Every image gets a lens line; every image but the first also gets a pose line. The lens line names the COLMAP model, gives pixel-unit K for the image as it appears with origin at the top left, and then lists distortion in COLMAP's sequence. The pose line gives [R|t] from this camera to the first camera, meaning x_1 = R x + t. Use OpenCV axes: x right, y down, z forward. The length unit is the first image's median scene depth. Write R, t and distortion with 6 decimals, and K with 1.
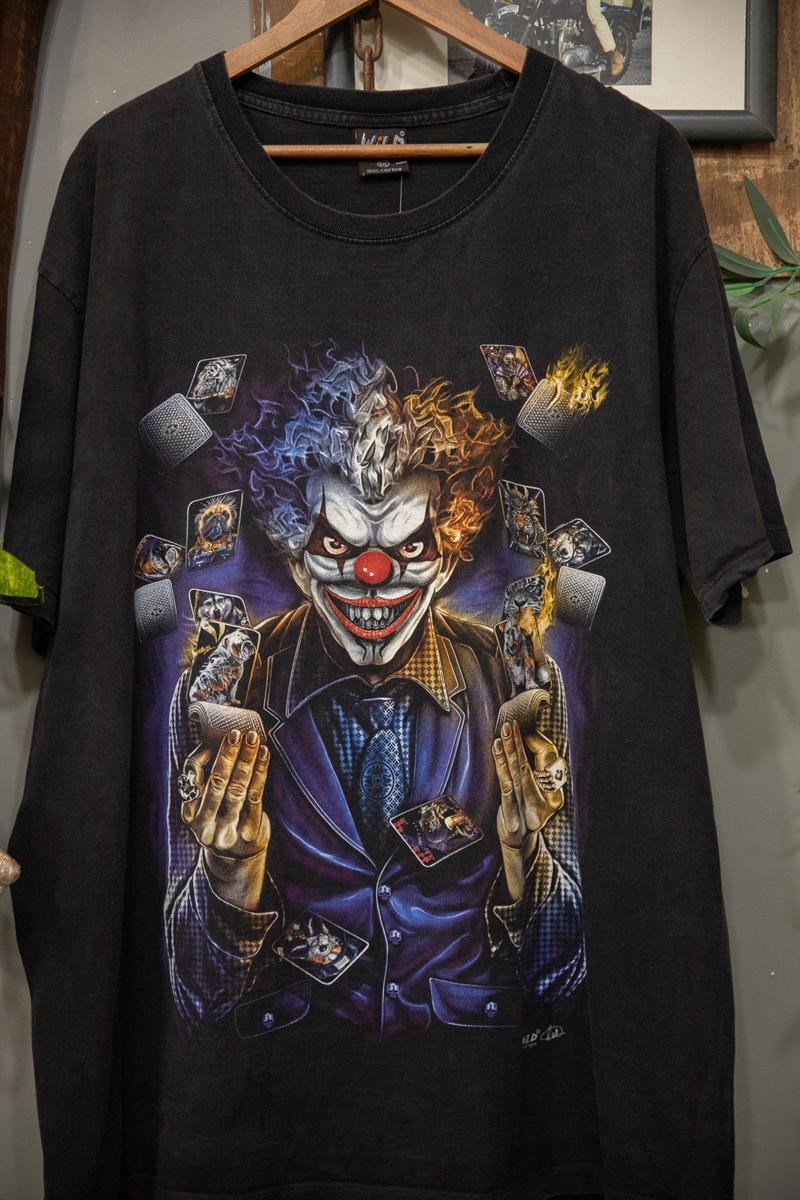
lens RADIAL K [[1760.0, 0, 405.8], [0, 1760.0, 605.5], [0, 0, 1]] dist [0.081520, 0.000000]
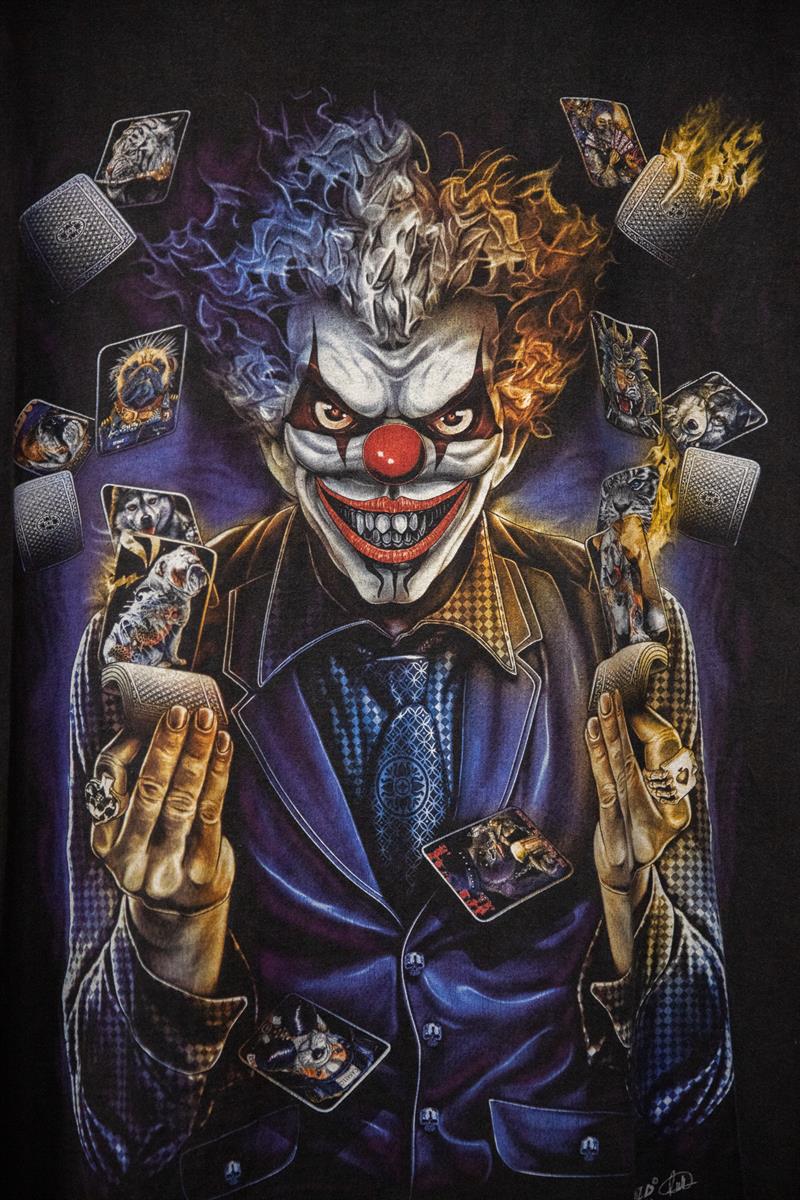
lens RADIAL K [[2093.5, 0, 407.6], [0, 2093.5, 603.1], [0, 0, 1]] dist [0.120518, 0.000000]
pose [[0.998912, -0.006723, 0.046158, -0.048626], [0.007479, 0.999840, -0.016230, 0.045914], [-0.046042, 0.016558, 0.998802, 0.246806]]
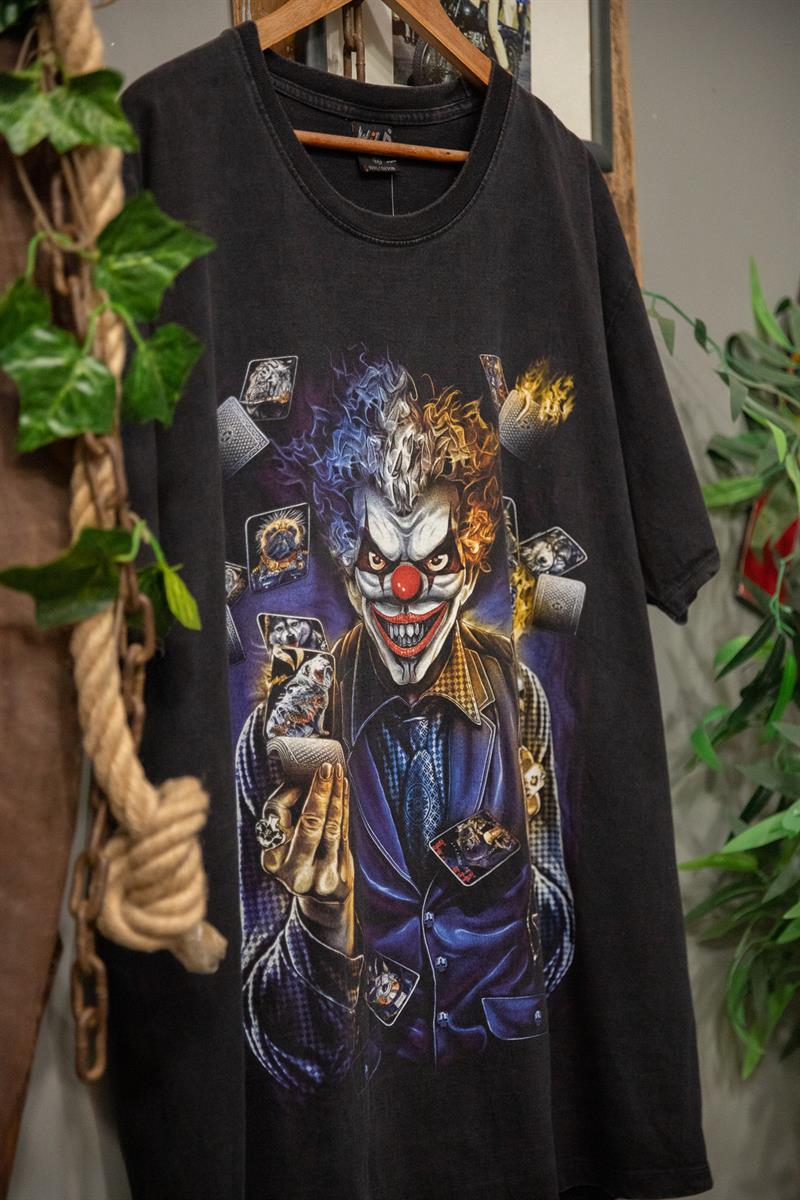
lens RADIAL K [[2093.5, 0, 406.4], [0, 2093.5, 599.0], [0, 0, 1]] dist [0.120518, 0.000000]
pose [[0.746907, -0.043035, 0.663534, -0.776723], [0.053425, 0.998561, 0.004626, -0.017804], [-0.662778, 0.031994, 0.748132, 0.147071]]
